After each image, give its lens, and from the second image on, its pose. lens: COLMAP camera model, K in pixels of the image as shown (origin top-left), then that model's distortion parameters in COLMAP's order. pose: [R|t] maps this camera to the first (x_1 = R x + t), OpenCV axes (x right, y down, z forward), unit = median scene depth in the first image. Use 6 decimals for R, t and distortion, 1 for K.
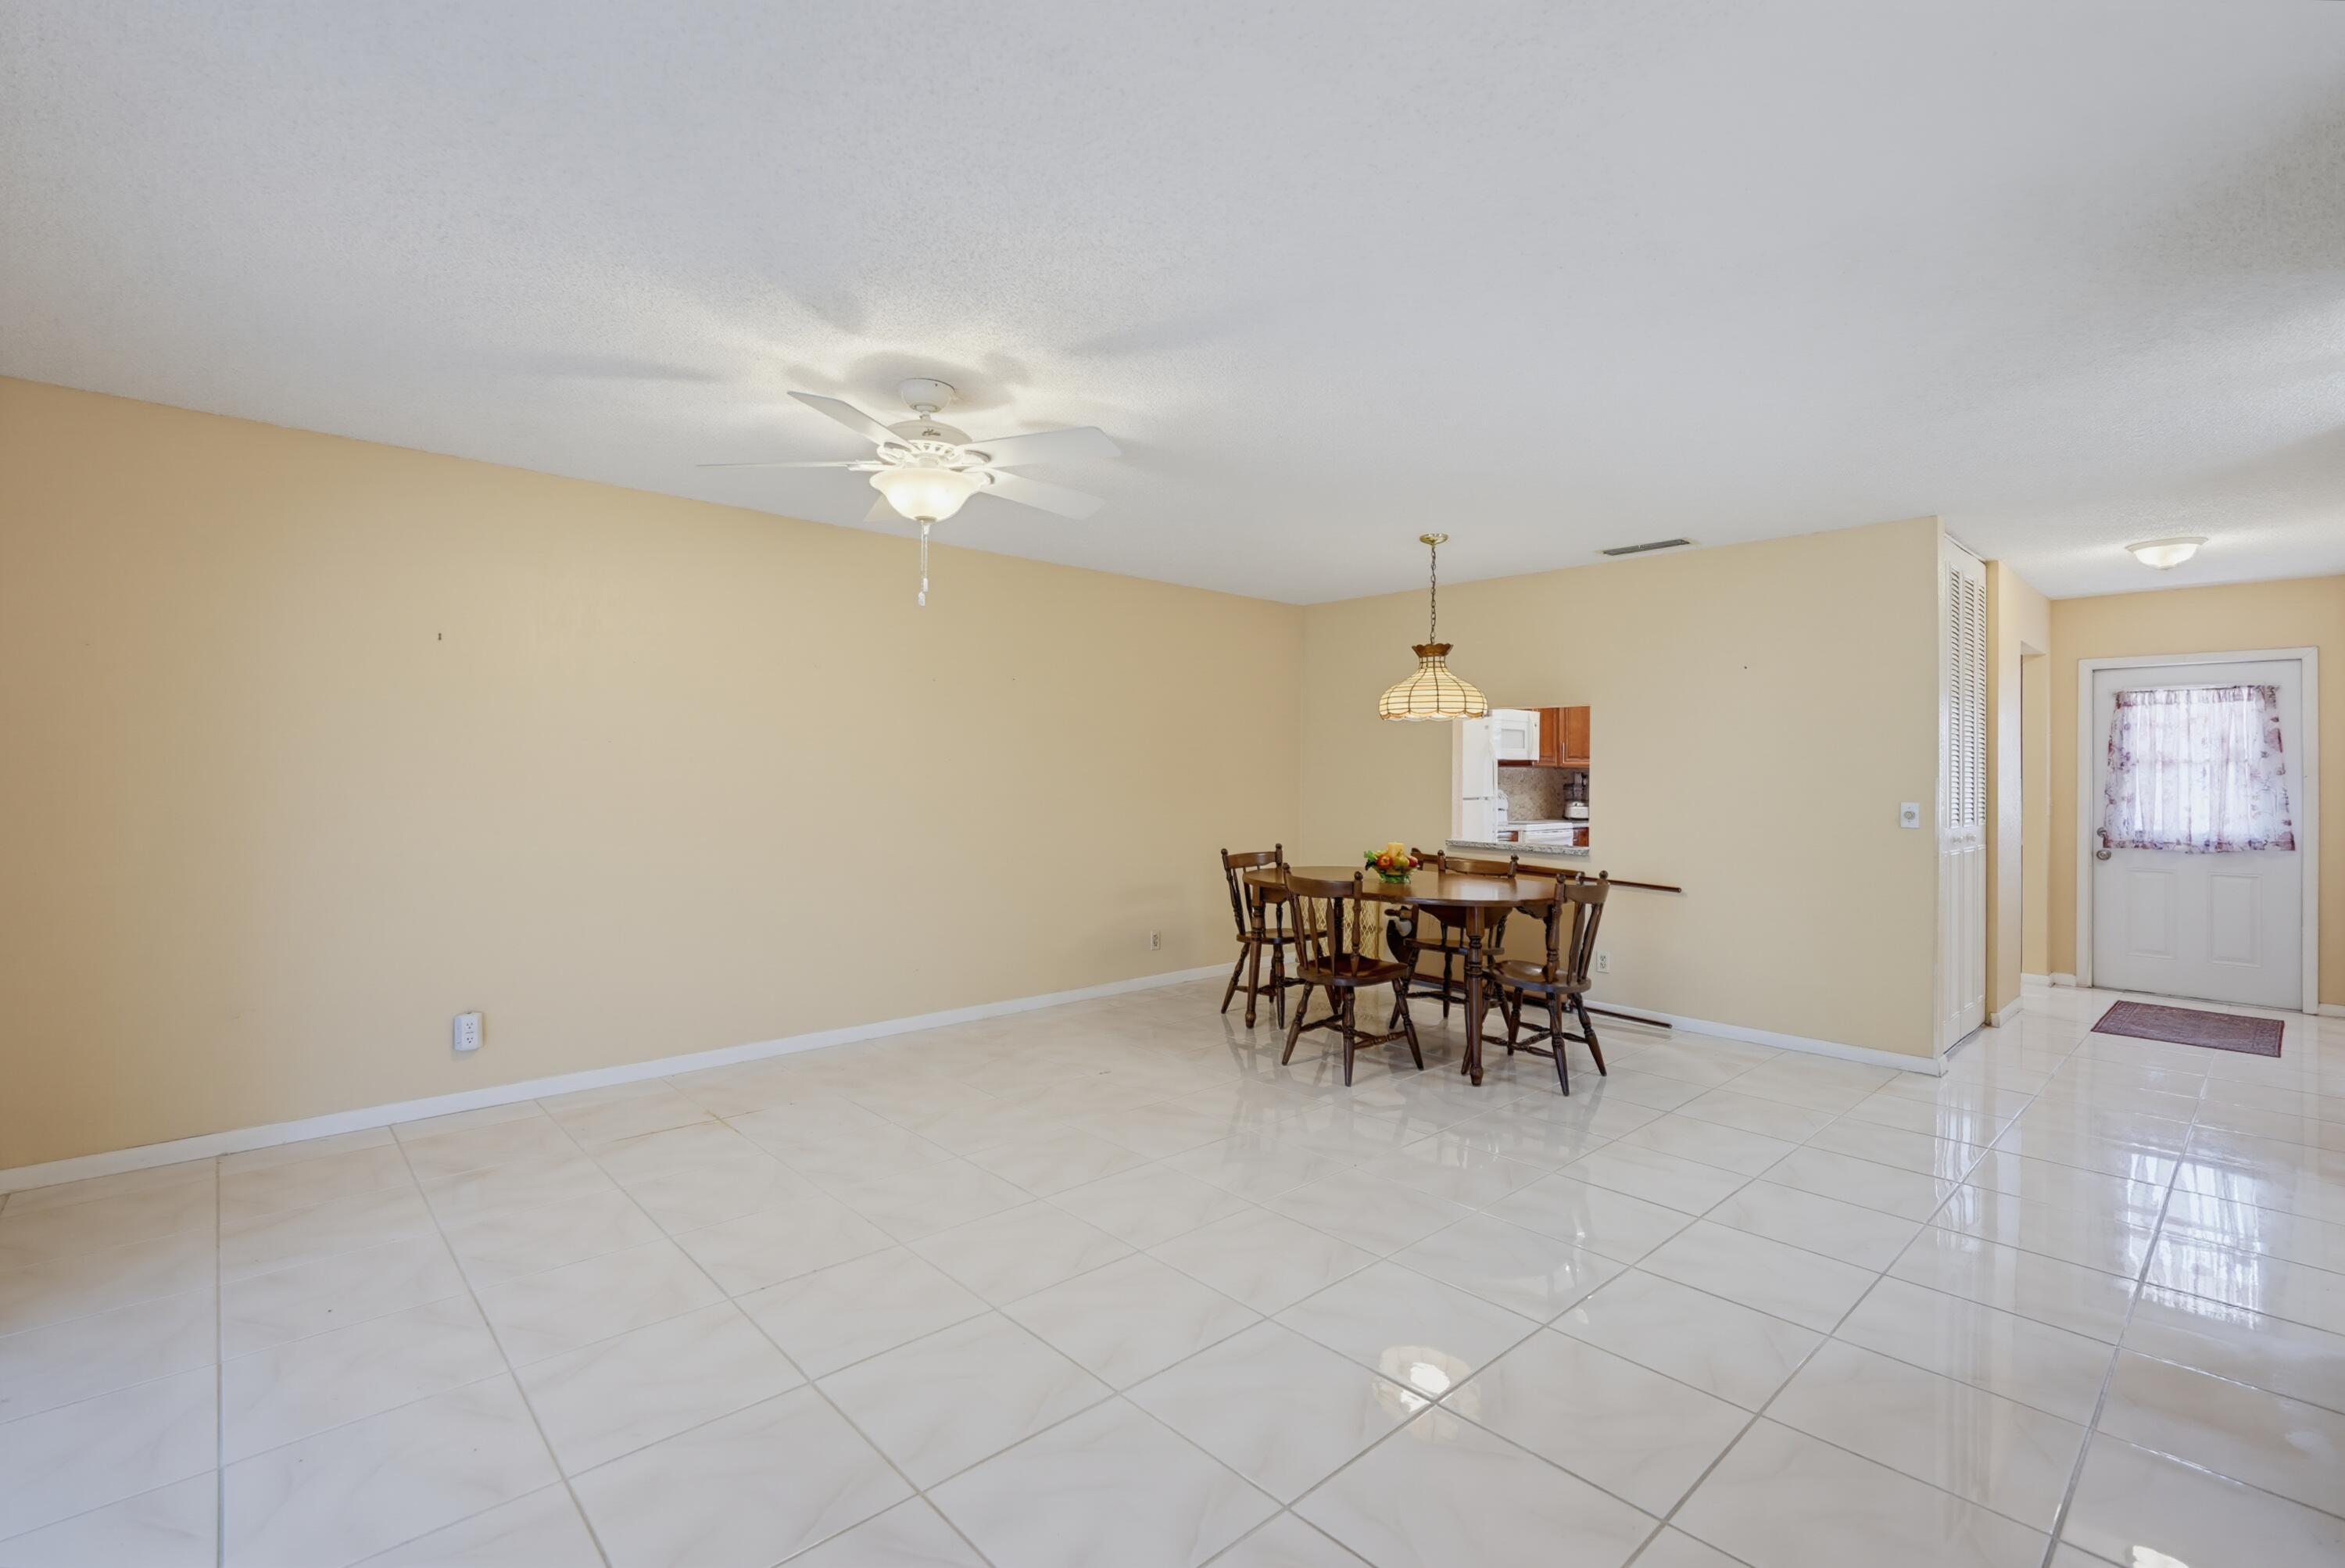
lens RADIAL K [[1062.3, 0, 1154.0], [0, 1062.3, 759.9], [0, 0, 1]] dist [-0.013487, 0.006553]
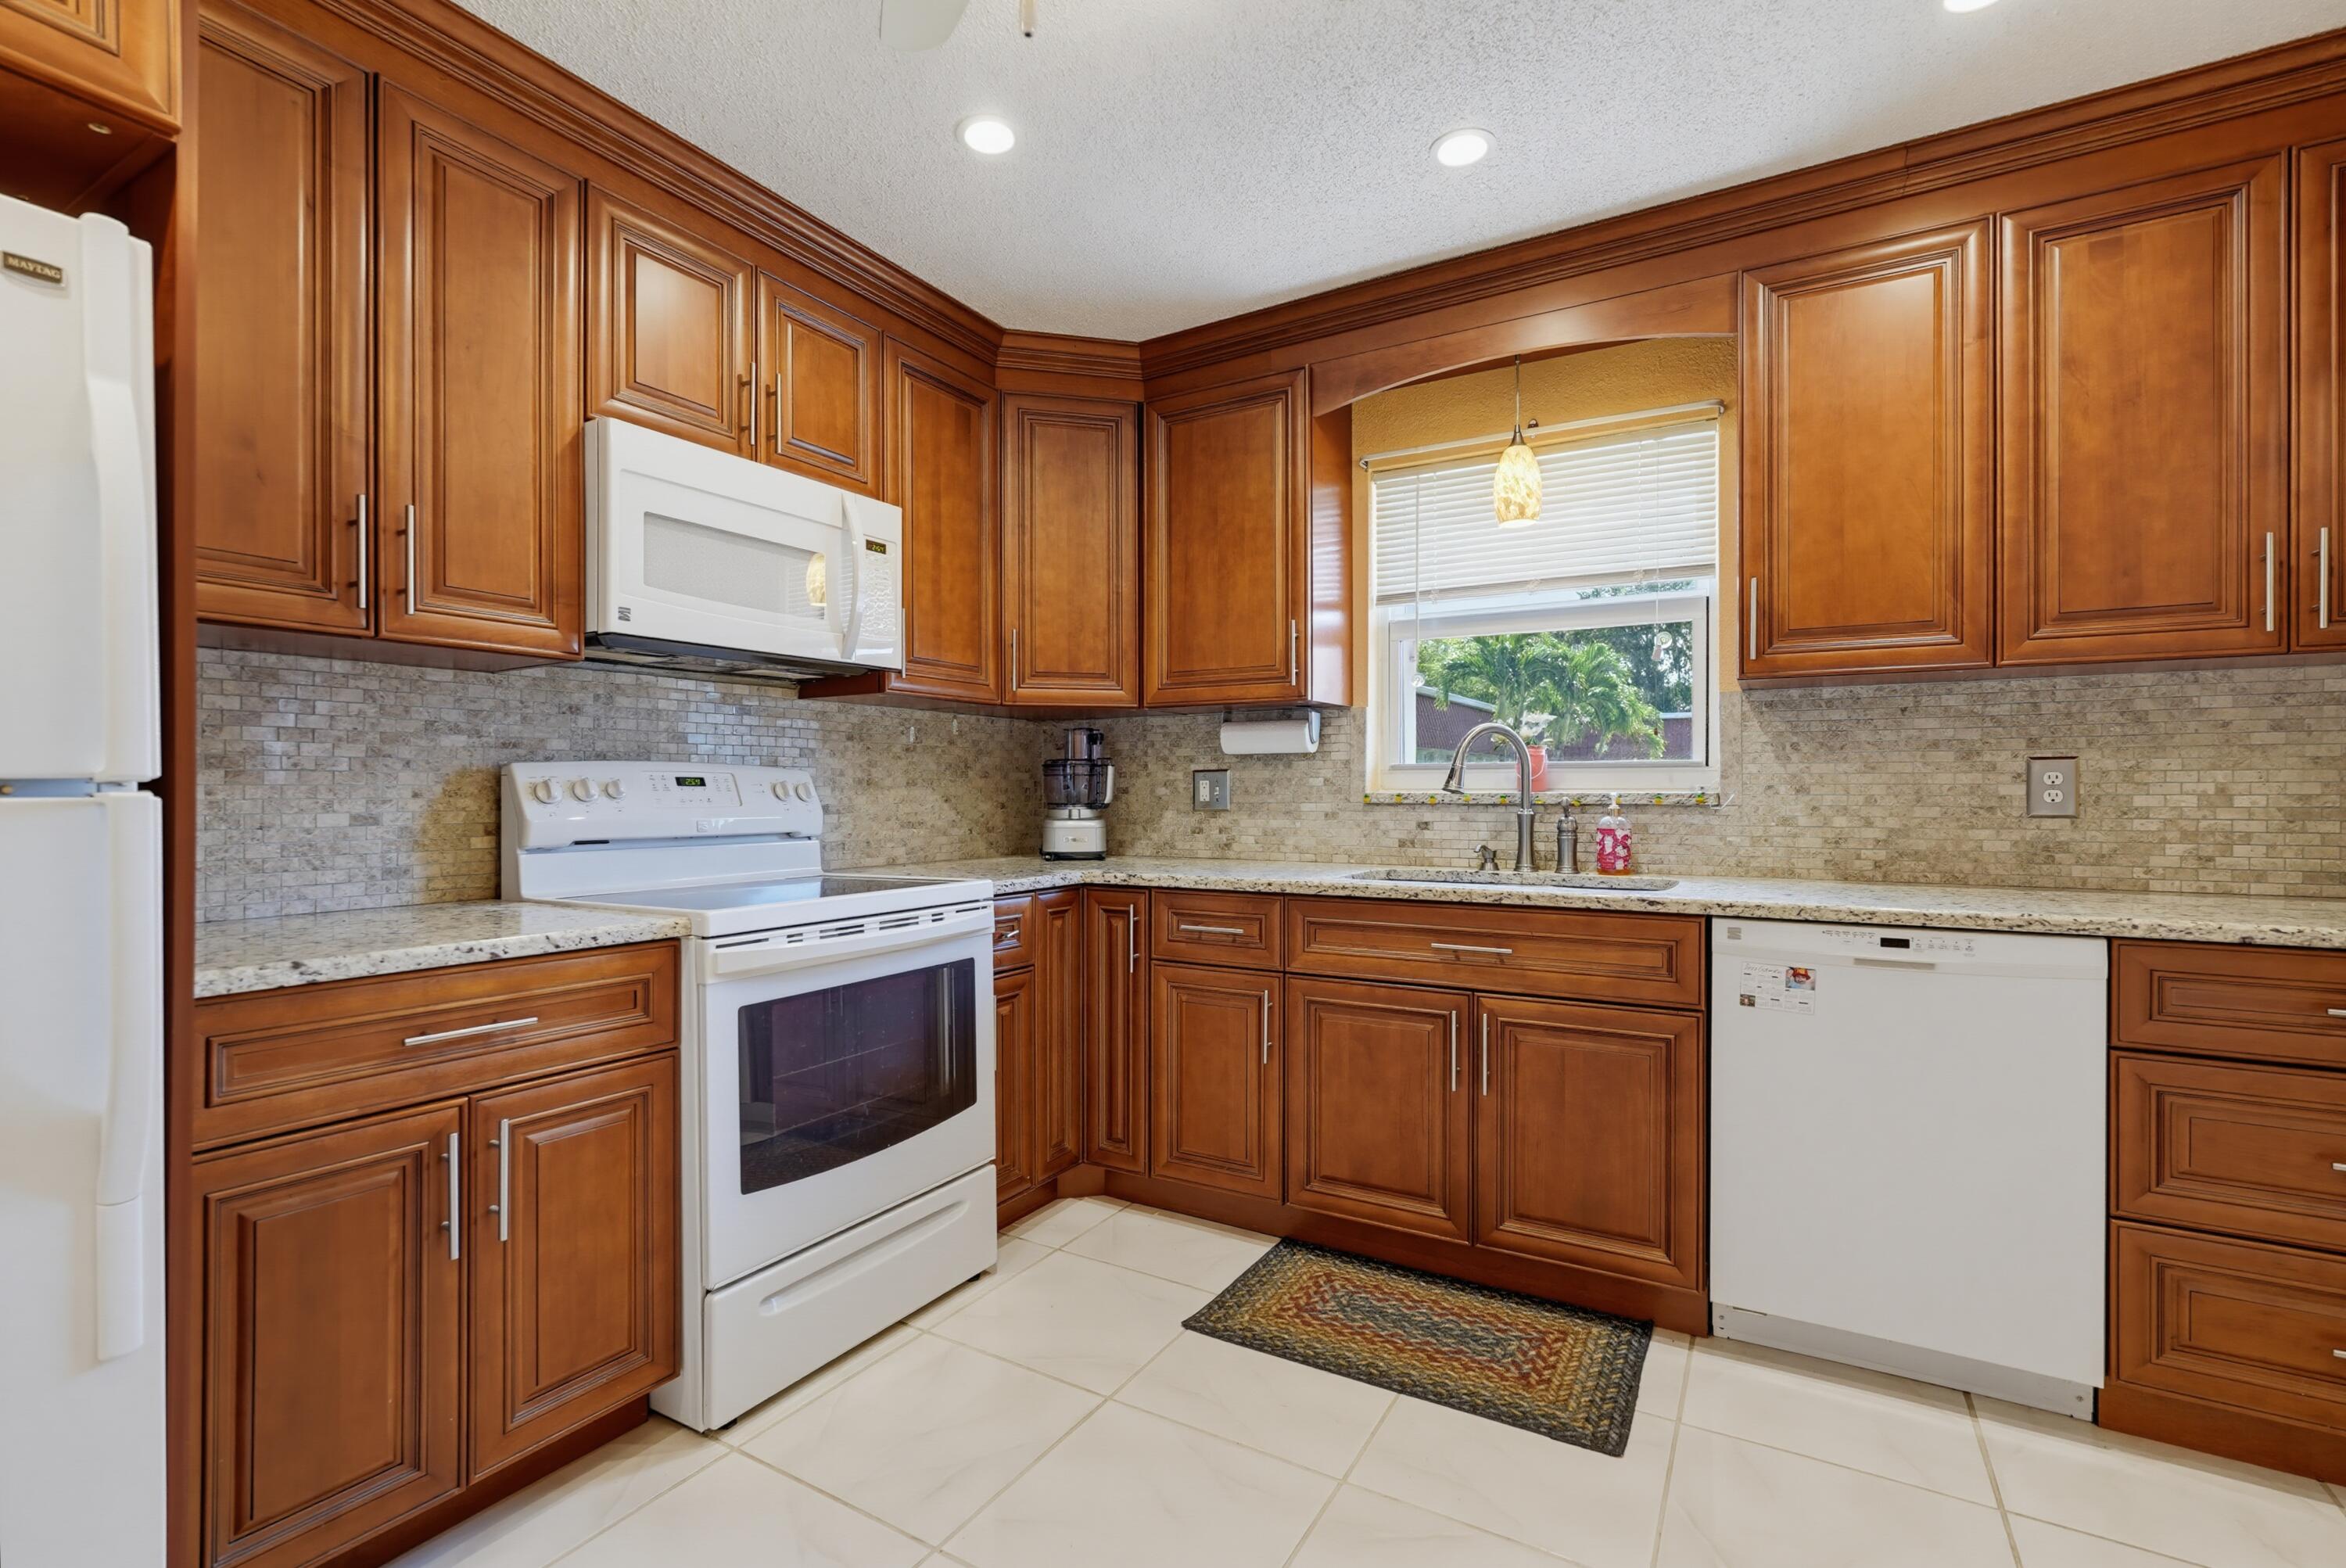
lens RADIAL K [[1062.8, 0, 1193.4], [0, 1062.8, 789.3], [0, 0, 1]] dist [-0.013487, 0.006553]
pose [[0.951498, -0.004382, 0.307625, 0.468721], [0.002125, 0.999968, 0.007673, 0.043566], [-0.307649, -0.006647, 0.951477, 0.927068]]
